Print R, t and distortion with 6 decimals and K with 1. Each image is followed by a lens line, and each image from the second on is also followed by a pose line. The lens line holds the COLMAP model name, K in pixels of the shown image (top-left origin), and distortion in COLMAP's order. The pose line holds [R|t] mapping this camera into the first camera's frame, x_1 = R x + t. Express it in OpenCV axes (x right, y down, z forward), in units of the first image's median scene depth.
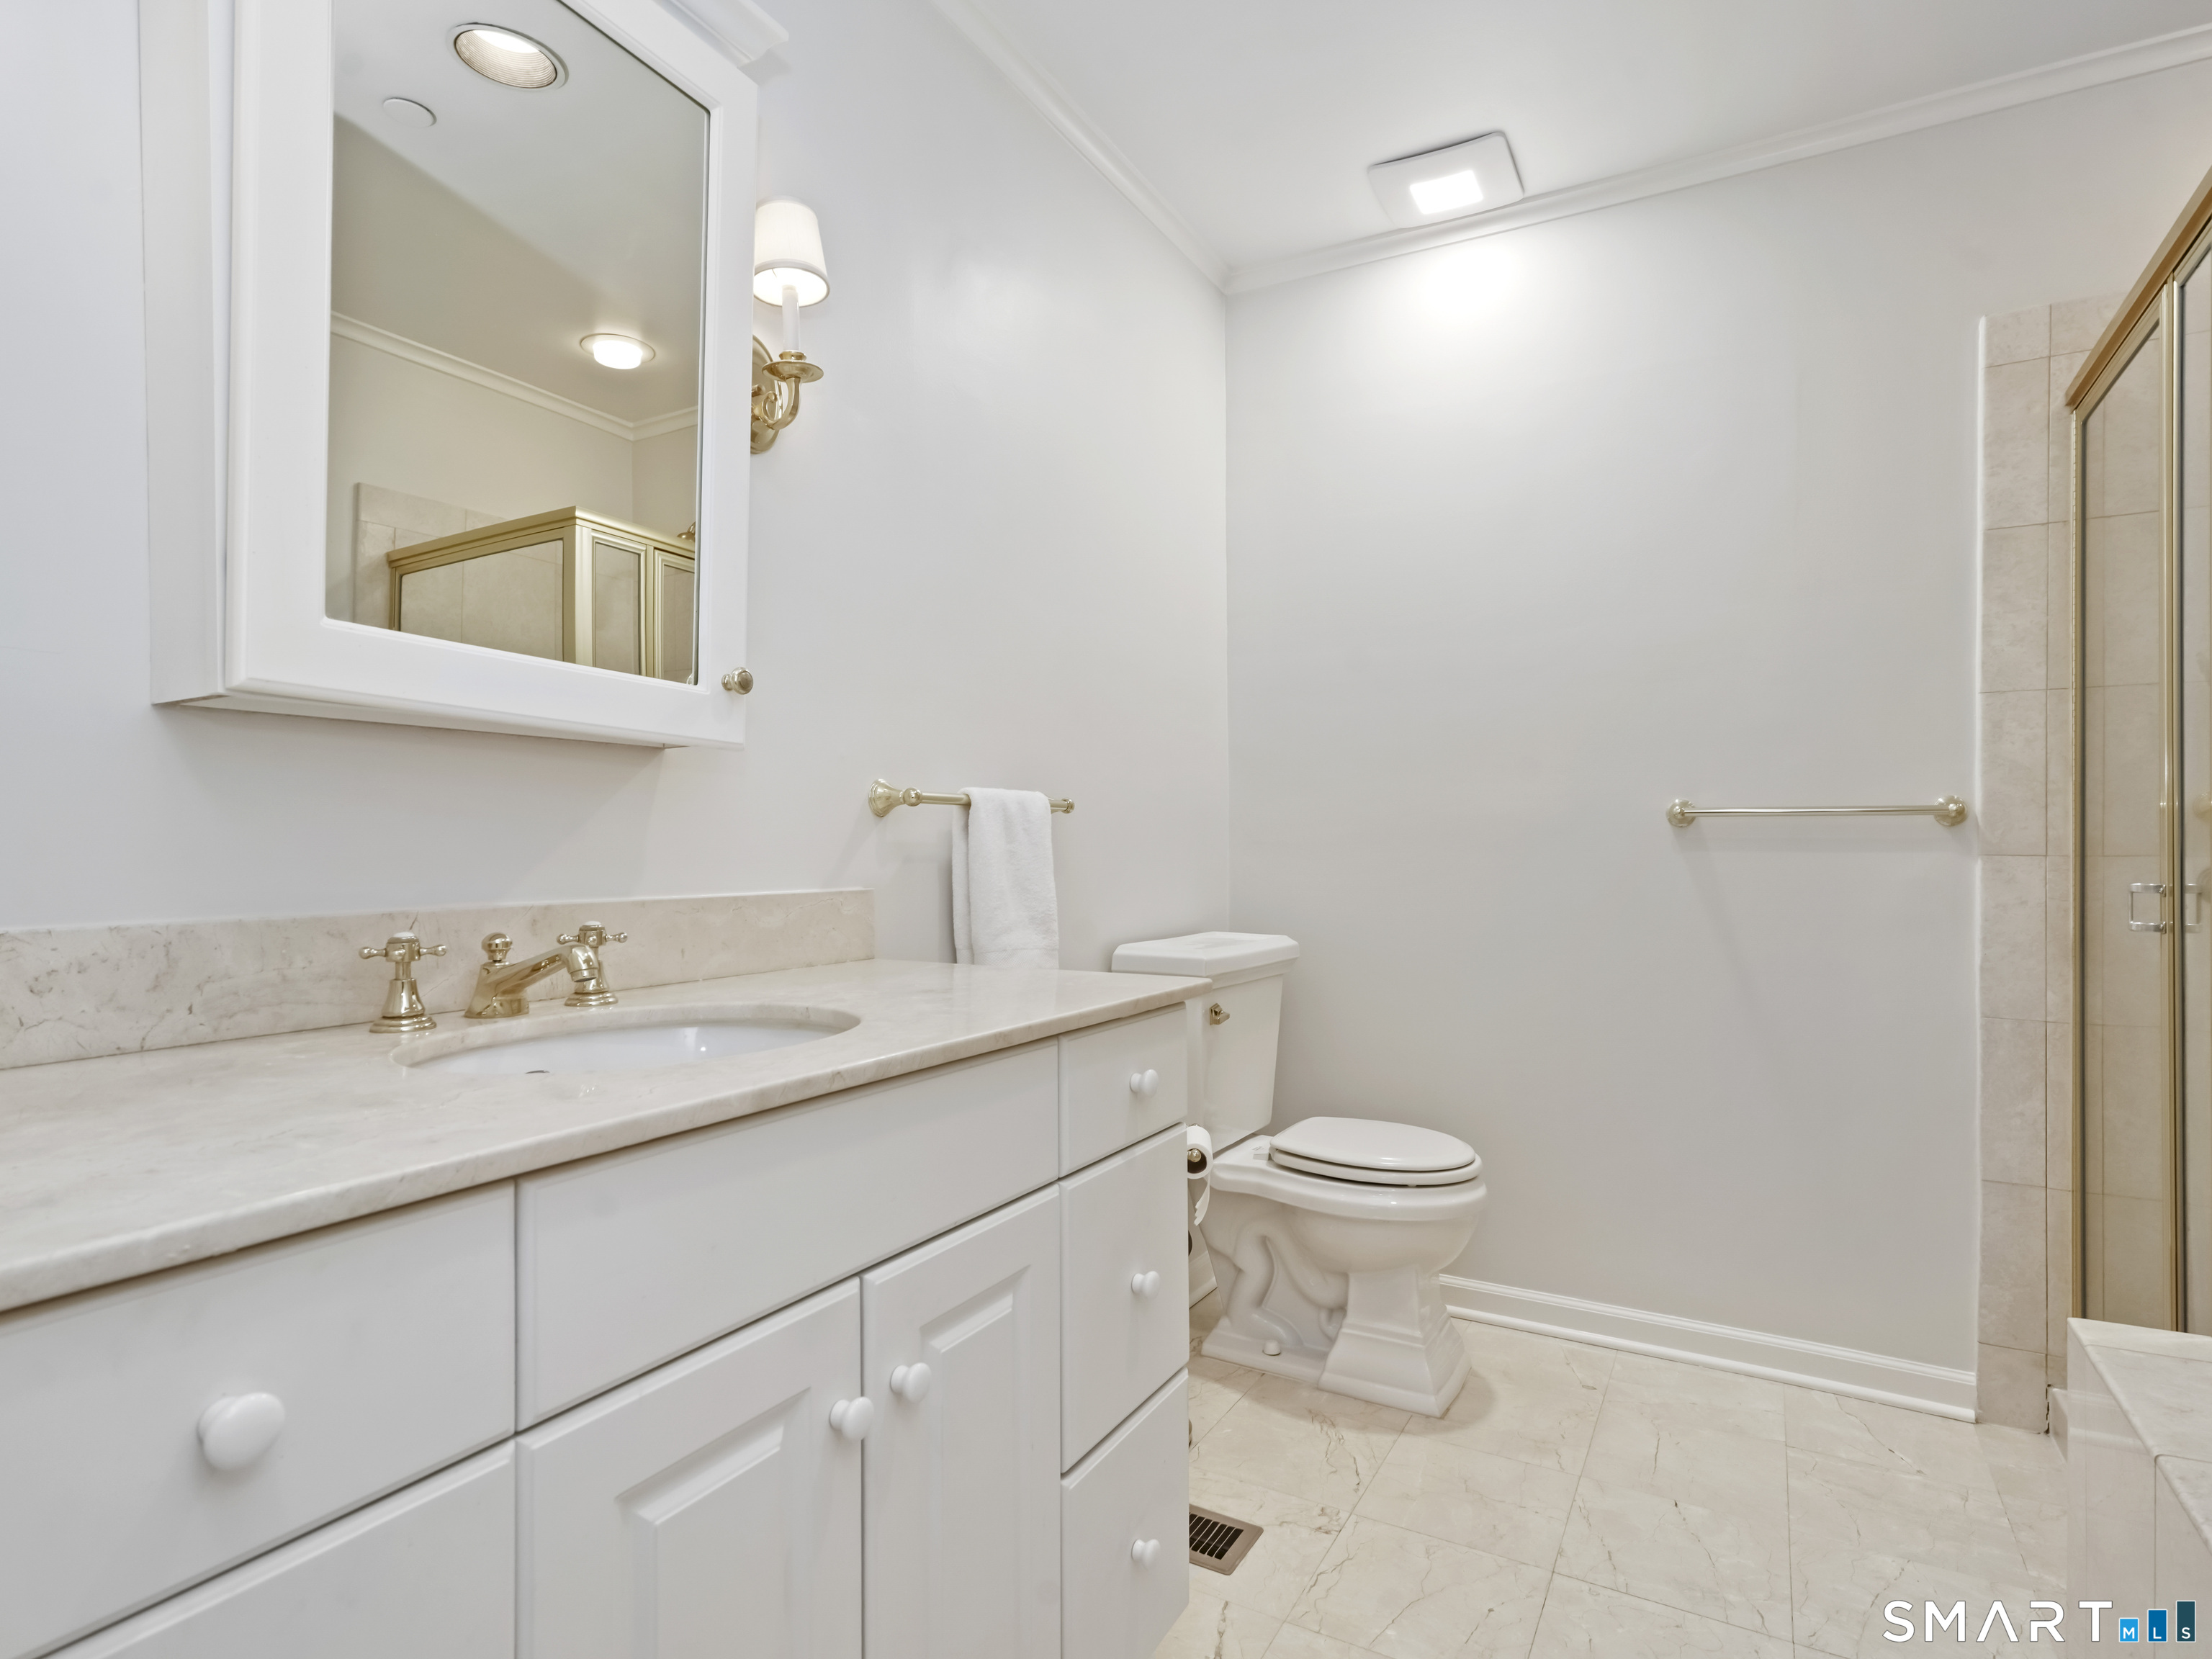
lens RADIAL K [[1107.0, 0, 1103.6], [0, 1107.0, 834.1], [0, 0, 1]] dist [-0.005020, 0.000098]
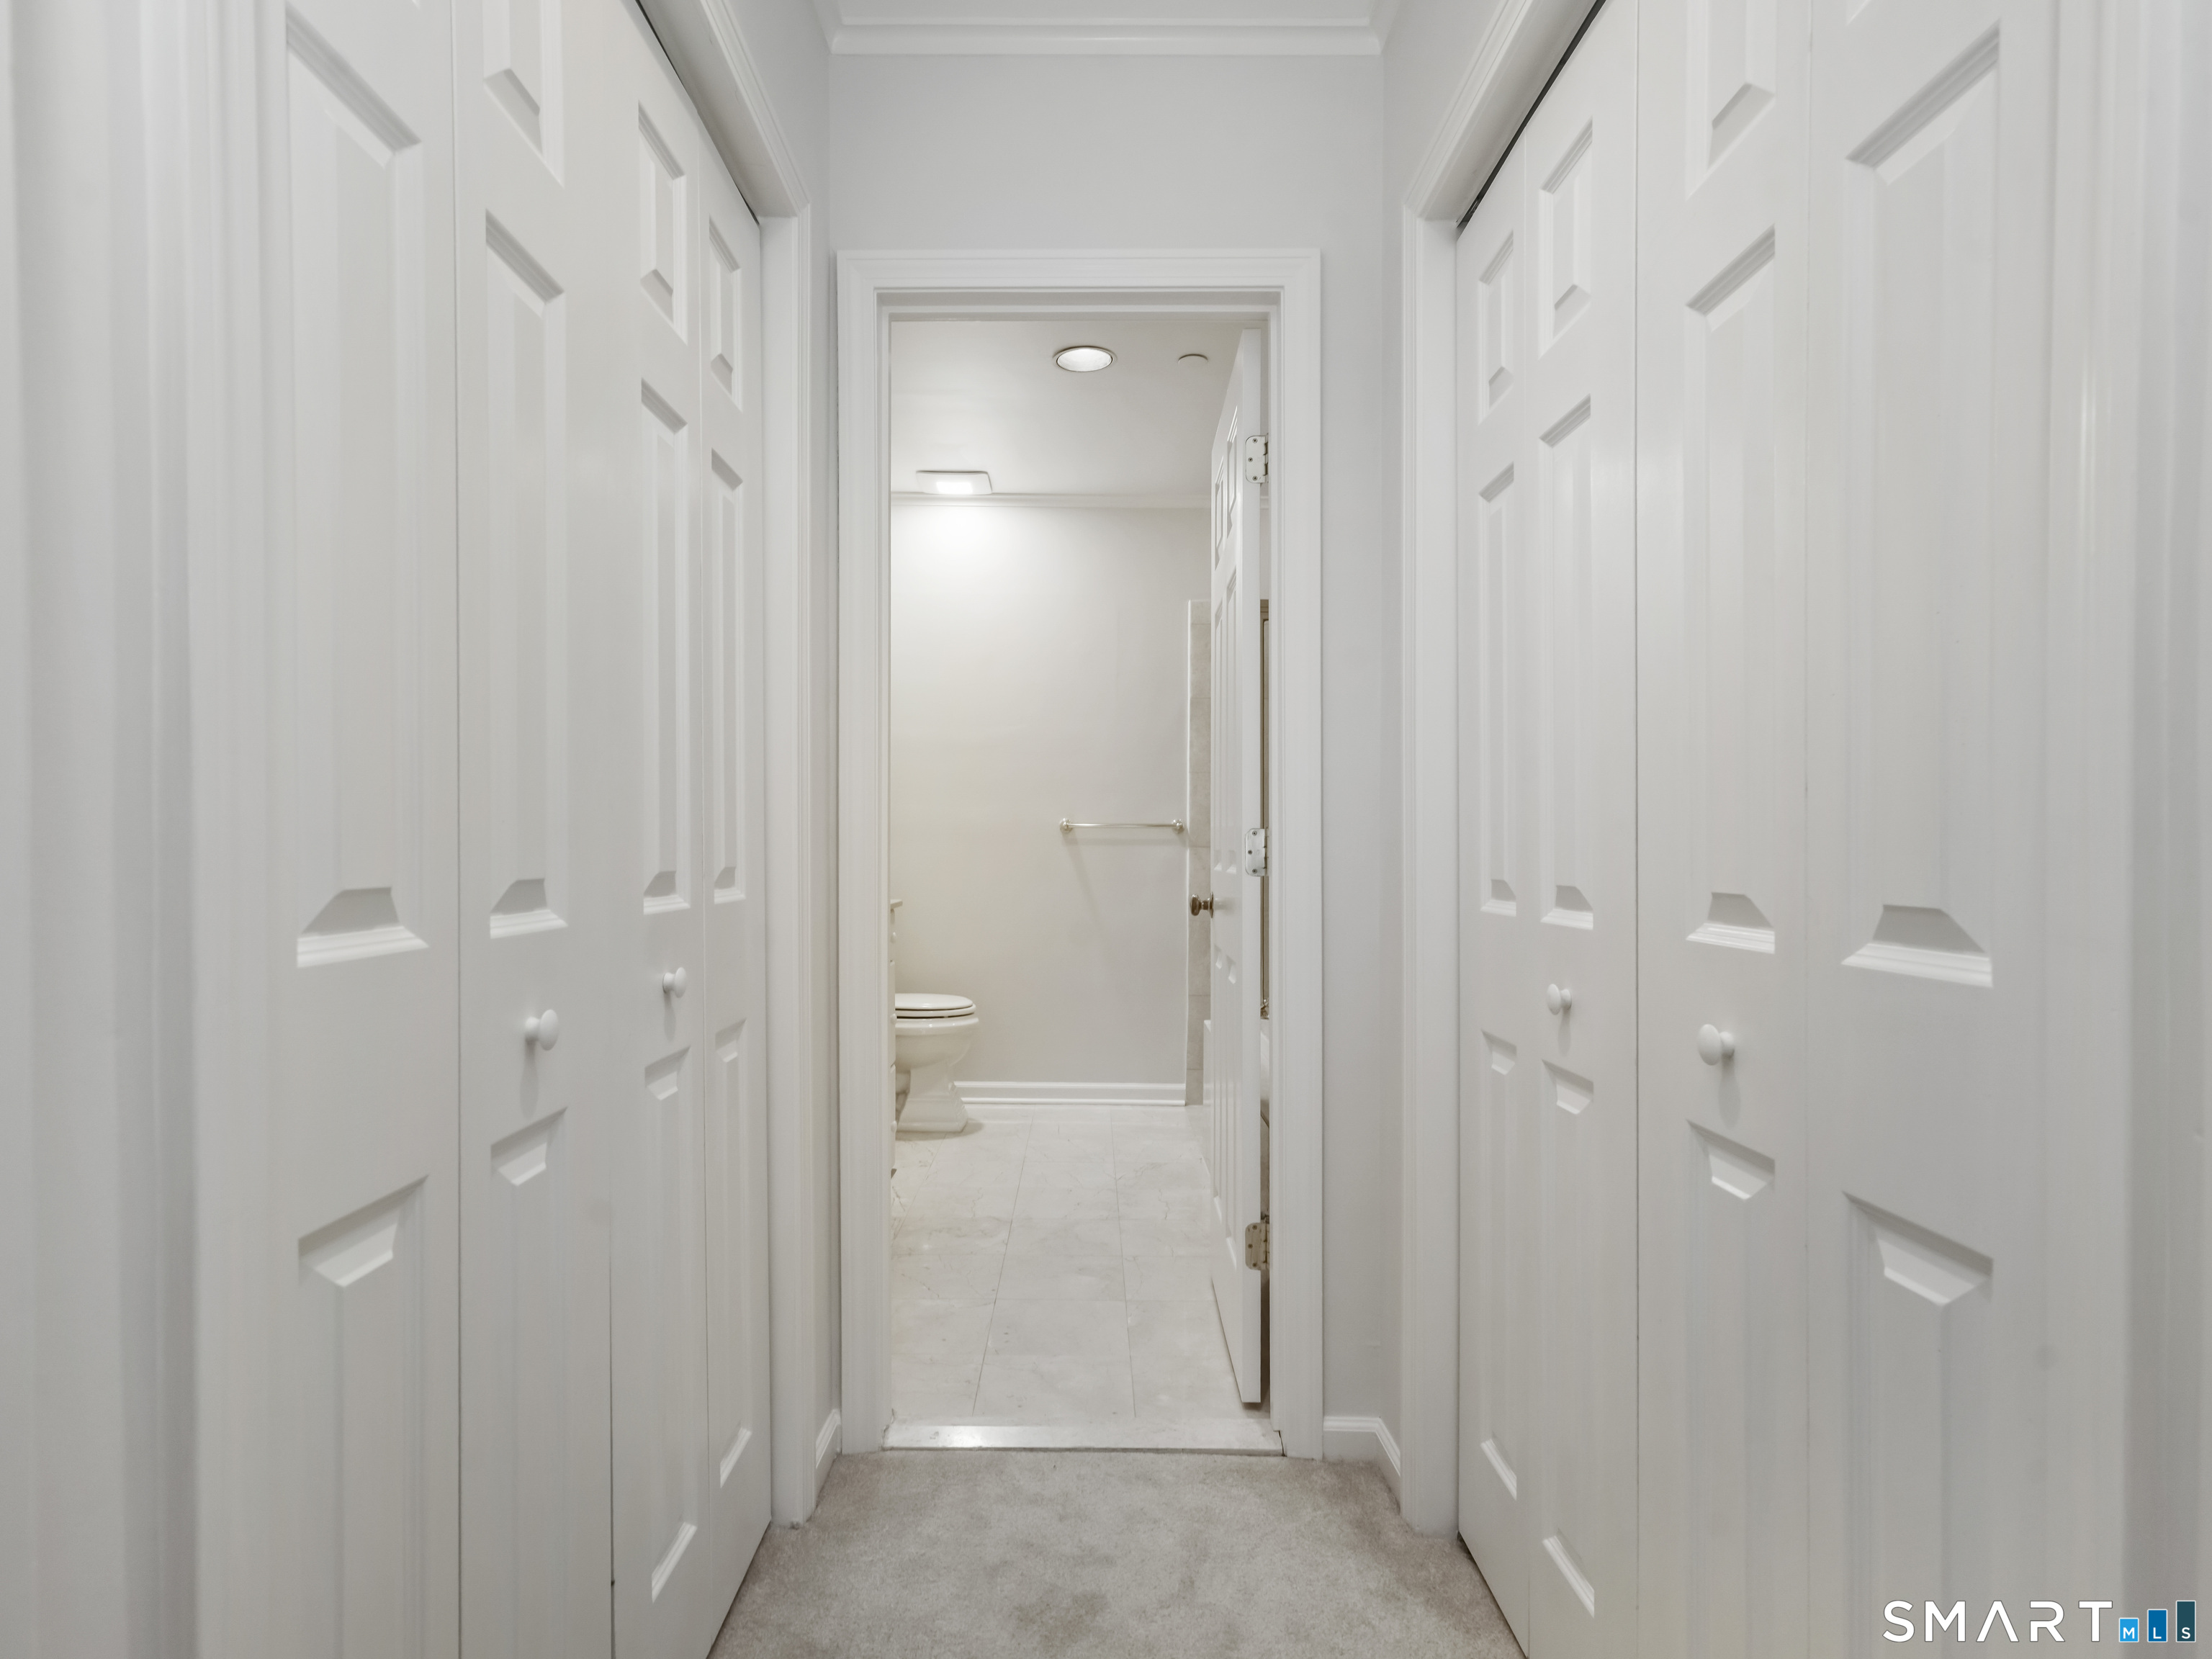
lens RADIAL K [[1221.8, 0, 1107.0], [0, 1221.8, 838.5], [0, 0, 1]] dist [-0.076985, 0.032378]
pose [[0.869198, 0.000939, 0.494464, -0.527982], [-0.001892, 0.999997, 0.001426, -0.001294], [-0.494461, -0.002175, 0.869197, -0.997310]]
